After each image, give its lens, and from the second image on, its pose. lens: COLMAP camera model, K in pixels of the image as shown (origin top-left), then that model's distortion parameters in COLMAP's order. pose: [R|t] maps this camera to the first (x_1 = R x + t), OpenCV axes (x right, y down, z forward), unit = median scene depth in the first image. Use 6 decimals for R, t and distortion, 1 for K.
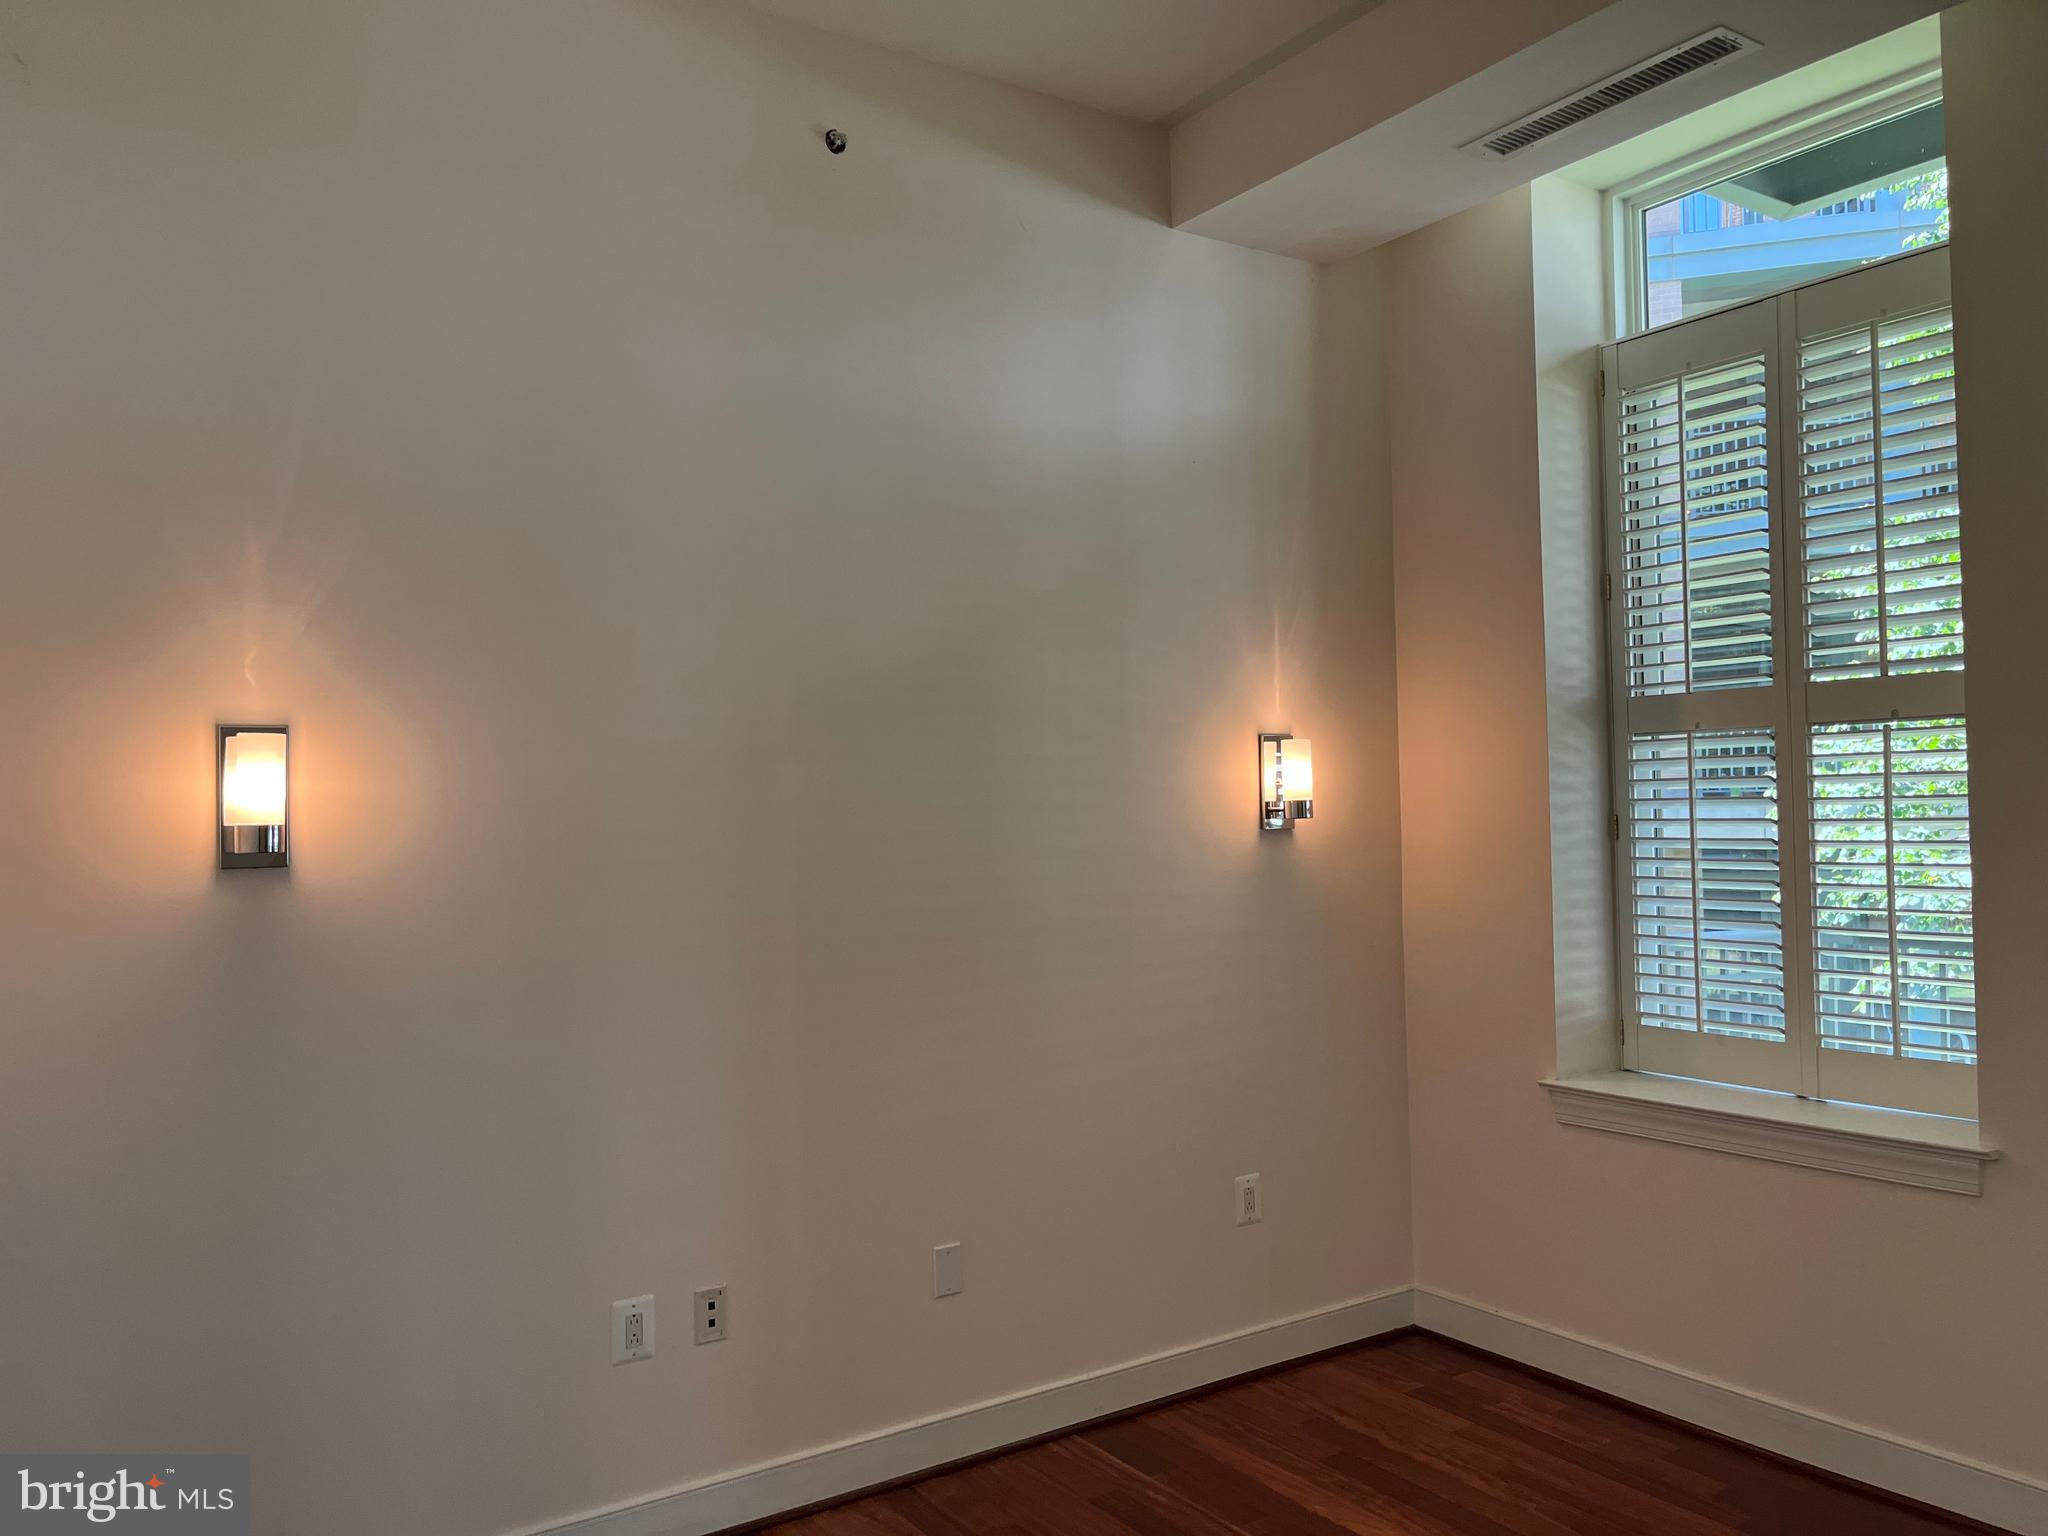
lens RADIAL K [[1561.2, 0, 1026.3], [0, 1561.2, 768.6], [0, 0, 1]] dist [0.058376, -0.080949]
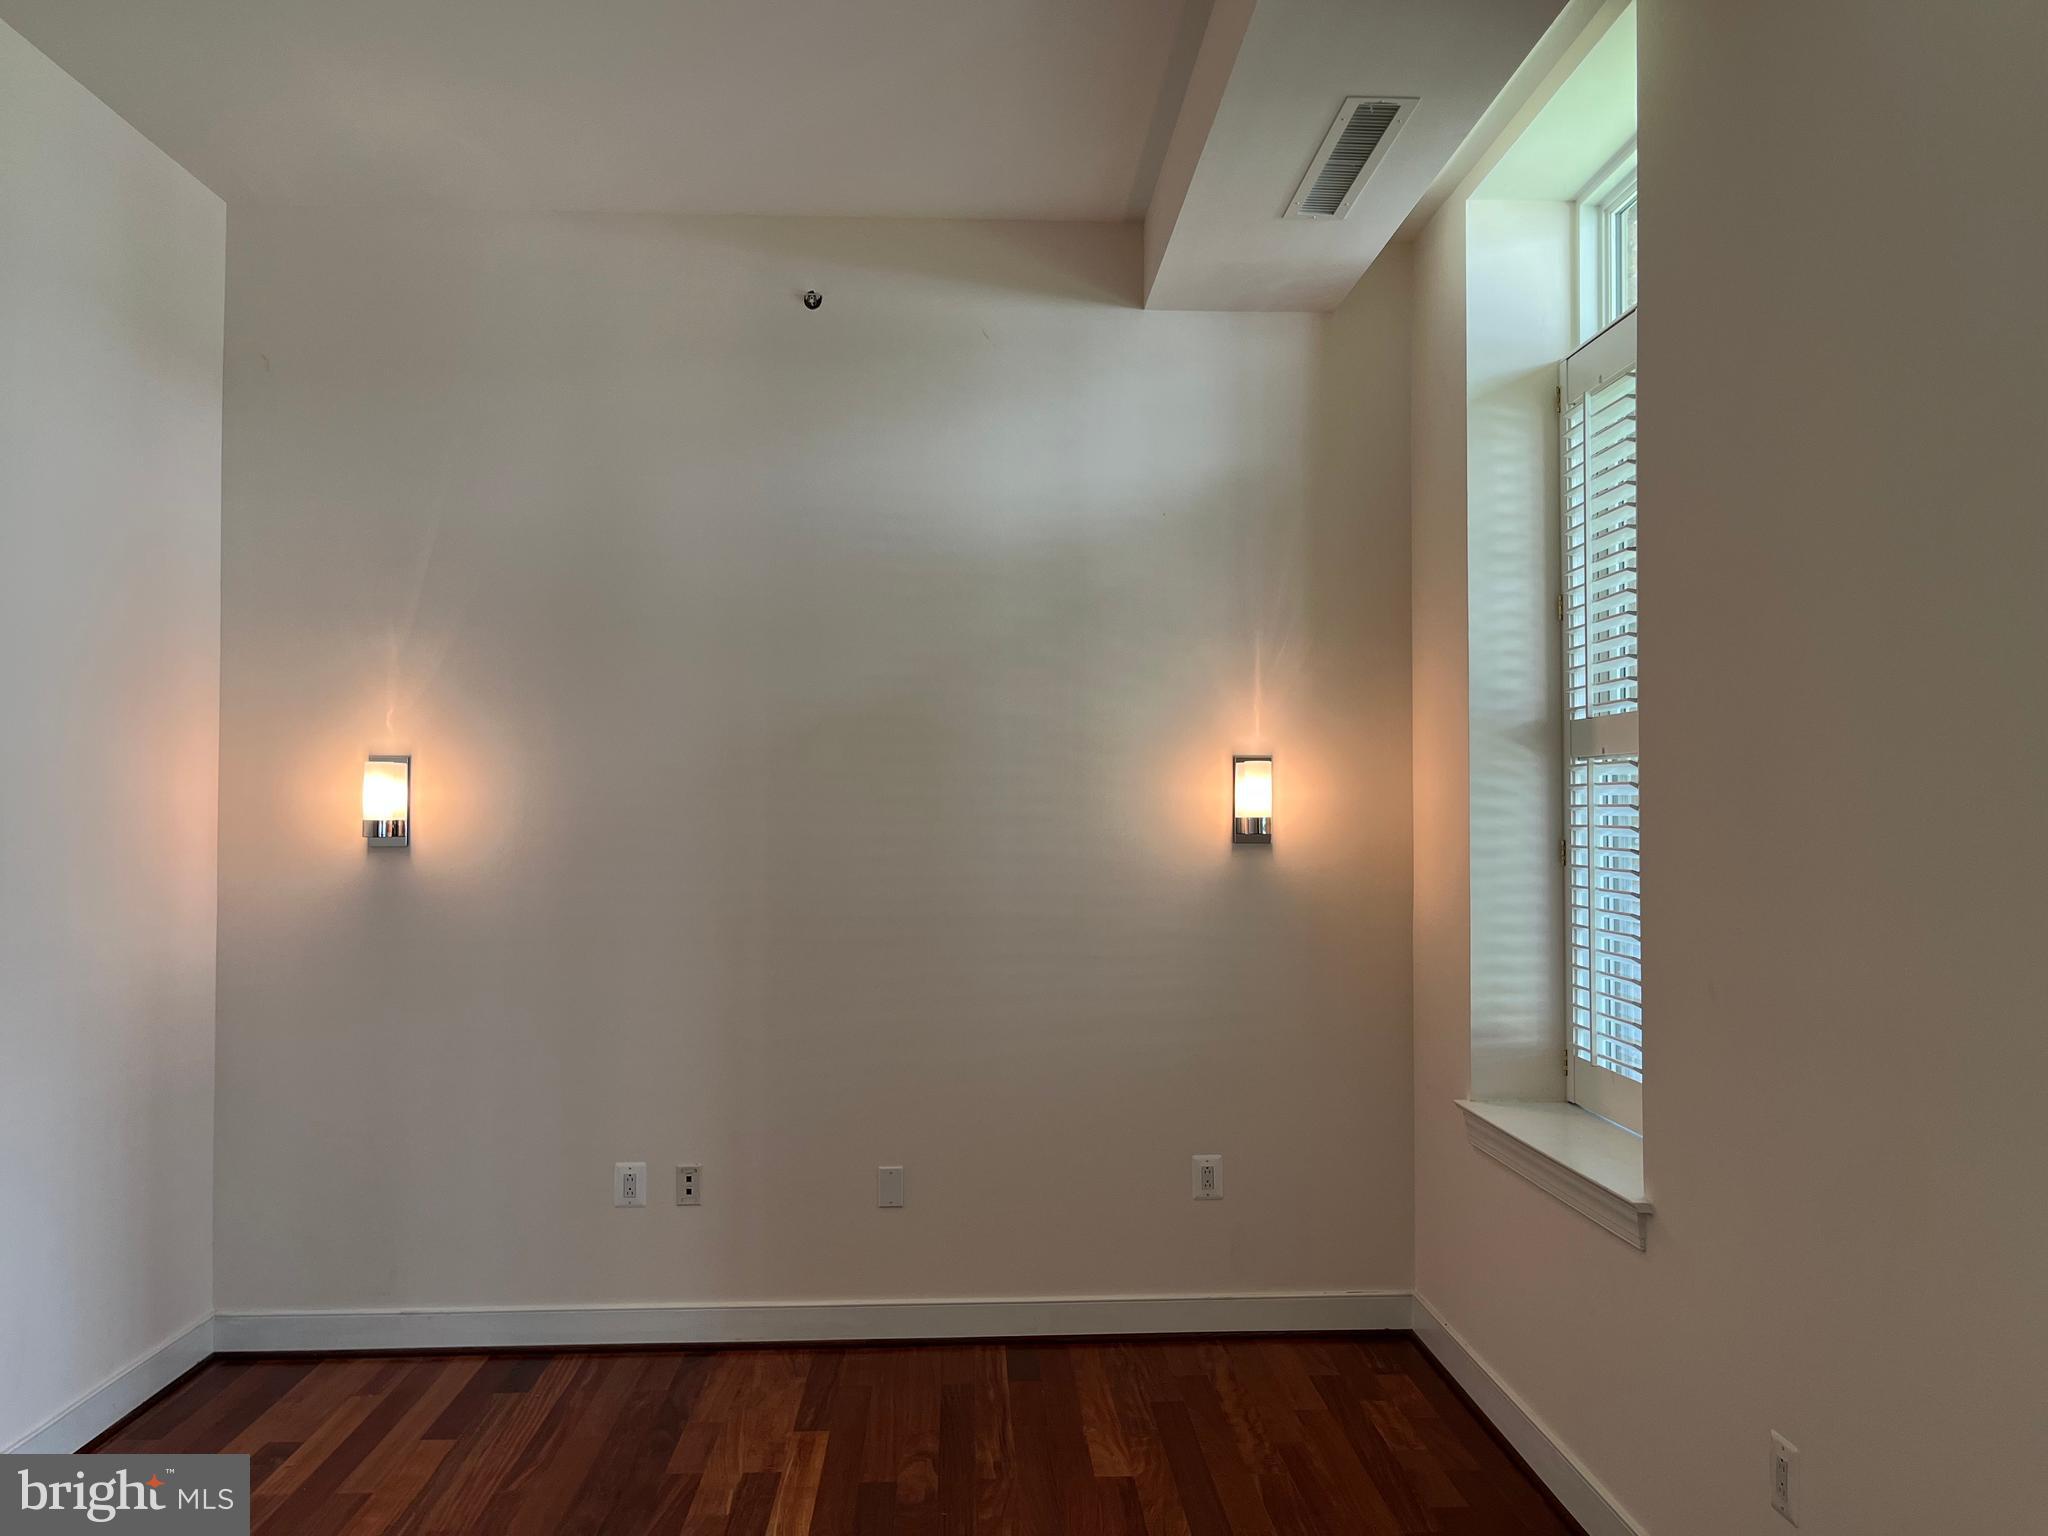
lens RADIAL K [[1561.2, 0, 1013.1], [0, 1561.2, 766.8], [0, 0, 1]] dist [0.058376, -0.080949]
pose [[0.854873, 0.007511, -0.518783, 0.618532], [-0.005303, 0.999969, 0.005741, -0.021161], [0.518811, -0.002156, 0.854886, -0.015221]]
